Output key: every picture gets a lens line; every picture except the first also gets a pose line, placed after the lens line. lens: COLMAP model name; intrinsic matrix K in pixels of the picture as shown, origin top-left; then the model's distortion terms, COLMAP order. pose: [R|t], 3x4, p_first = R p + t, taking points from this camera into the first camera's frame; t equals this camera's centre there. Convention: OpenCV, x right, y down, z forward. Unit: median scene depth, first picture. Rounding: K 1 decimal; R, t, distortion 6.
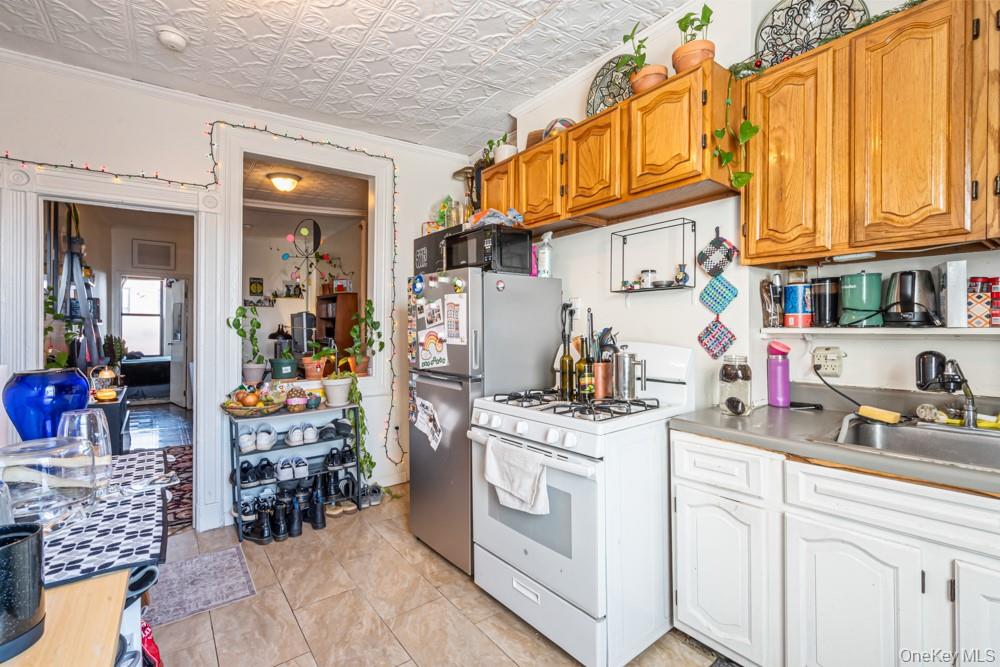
lens RADIAL K [[454.1, 0, 493.8], [0, 454.1, 331.5], [0, 0, 1]] dist [-0.000466, 0.000360]
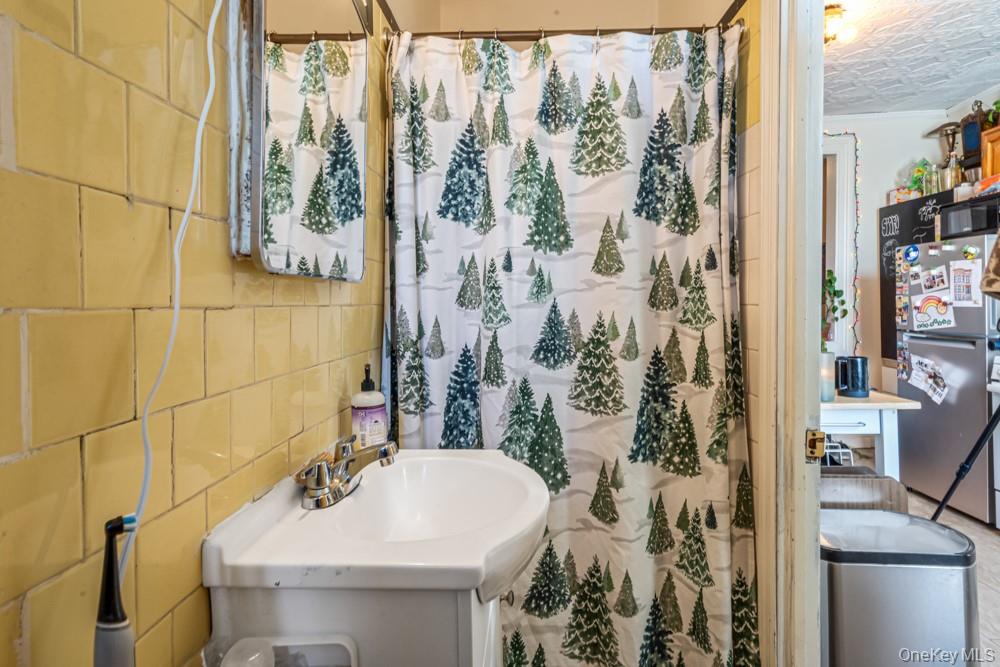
lens RADIAL K [[512.5, 0, 500.4], [0, 512.5, 304.3], [0, 0, 1]] dist [0.003445, 0.000642]
pose [[0.774637, -0.005102, -0.632386, -0.159487], [-0.000895, 0.999958, -0.009163, 0.032800], [0.632406, 0.007664, 0.774599, -0.616275]]
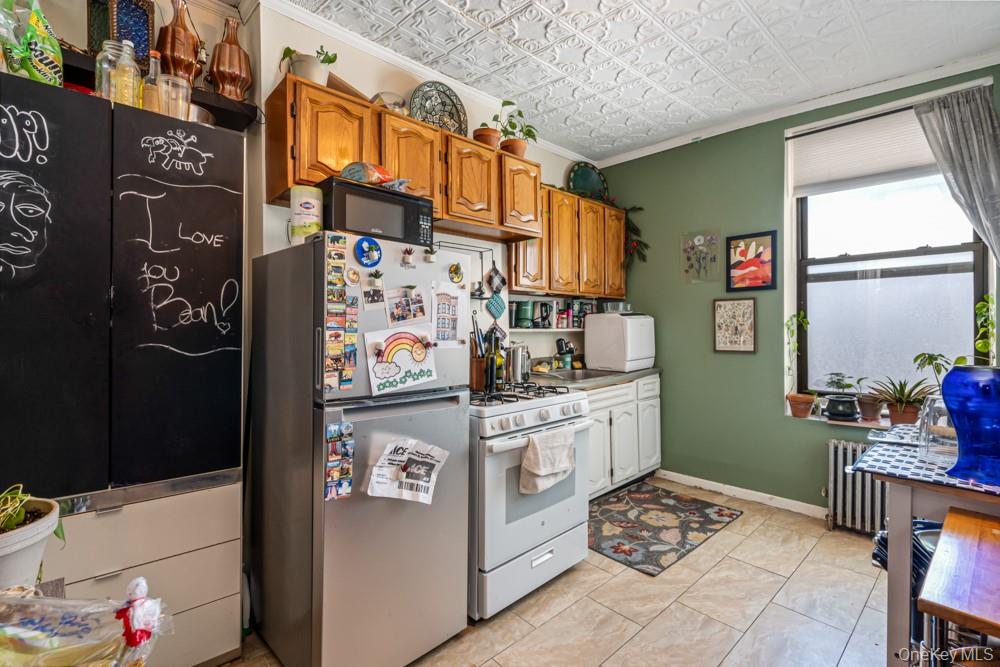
lens RADIAL K [[453.6, 0, 500.0], [0, 453.6, 333.5], [0, 0, 1]] dist [-0.001297, -0.000247]
pose [[-0.110979, -0.005116, 0.993810, -0.805474], [0.012157, 0.999905, 0.006505, -0.000859], [-0.993748, 0.012804, -0.110906, 0.942713]]
